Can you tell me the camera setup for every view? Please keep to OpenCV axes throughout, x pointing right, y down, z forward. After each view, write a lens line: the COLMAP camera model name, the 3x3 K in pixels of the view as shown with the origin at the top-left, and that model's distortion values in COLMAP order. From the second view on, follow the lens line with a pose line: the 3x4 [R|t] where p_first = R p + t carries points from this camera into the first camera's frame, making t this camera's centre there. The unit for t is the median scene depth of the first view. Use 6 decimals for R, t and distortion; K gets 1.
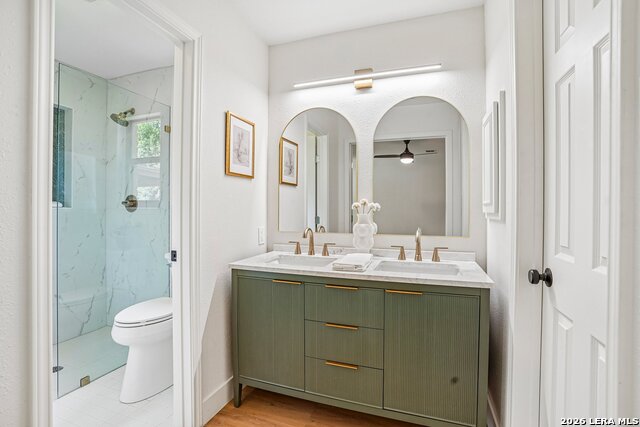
lens RADIAL K [[295.7, 0, 320.9], [0, 295.7, 212.5], [0, 0, 1]] dist [-0.067518, 0.025874]
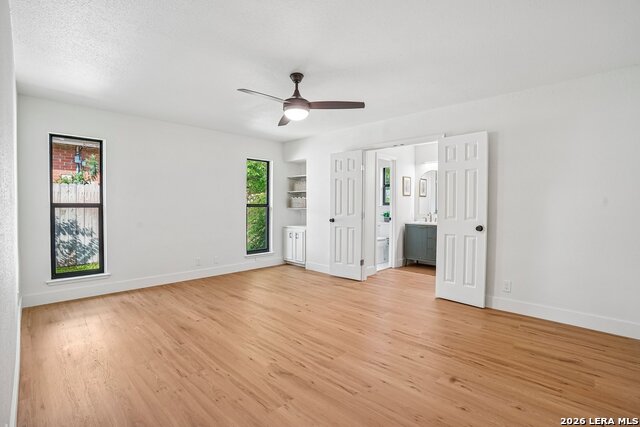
lens RADIAL K [[295.7, 0, 320.9], [0, 295.7, 212.5], [0, 0, 1]] dist [-0.067518, 0.025874]
pose [[0.905449, 0.006296, -0.424409, 0.252773], [-0.000062, 0.999892, 0.014701, 0.008839], [0.424456, -0.013285, 0.905351, -2.478240]]
